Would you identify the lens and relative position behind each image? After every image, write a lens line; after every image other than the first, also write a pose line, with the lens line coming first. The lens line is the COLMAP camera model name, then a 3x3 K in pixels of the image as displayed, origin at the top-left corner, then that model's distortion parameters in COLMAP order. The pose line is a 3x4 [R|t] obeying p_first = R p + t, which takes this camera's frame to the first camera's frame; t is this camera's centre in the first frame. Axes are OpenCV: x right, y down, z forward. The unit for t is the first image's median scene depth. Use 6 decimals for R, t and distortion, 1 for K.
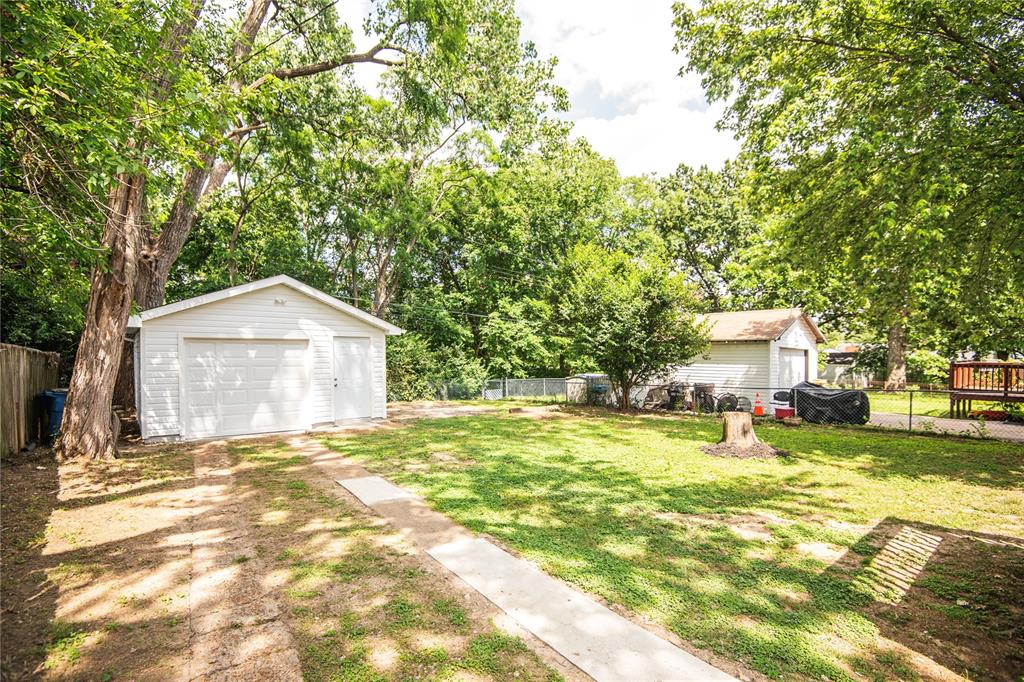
lens RADIAL K [[495.9, 0, 513.4], [0, 495.9, 339.5], [0, 0, 1]] dist [-0.023908, -0.000814]
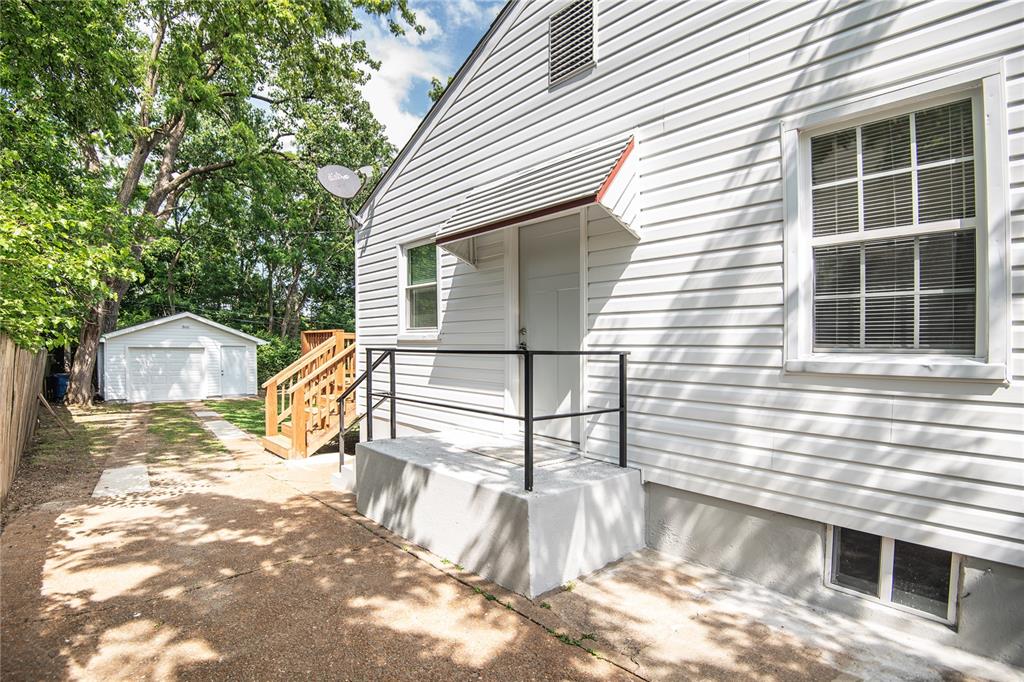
lens RADIAL K [[495.9, 0, 511.6], [0, 495.9, 344.9], [0, 0, 1]] dist [-0.023908, -0.000814]
pose [[0.998510, 0.012347, 0.053146, 0.656537], [-0.013058, 0.999829, 0.013061, -0.054109], [-0.052975, -0.013736, 0.998501, -0.893169]]
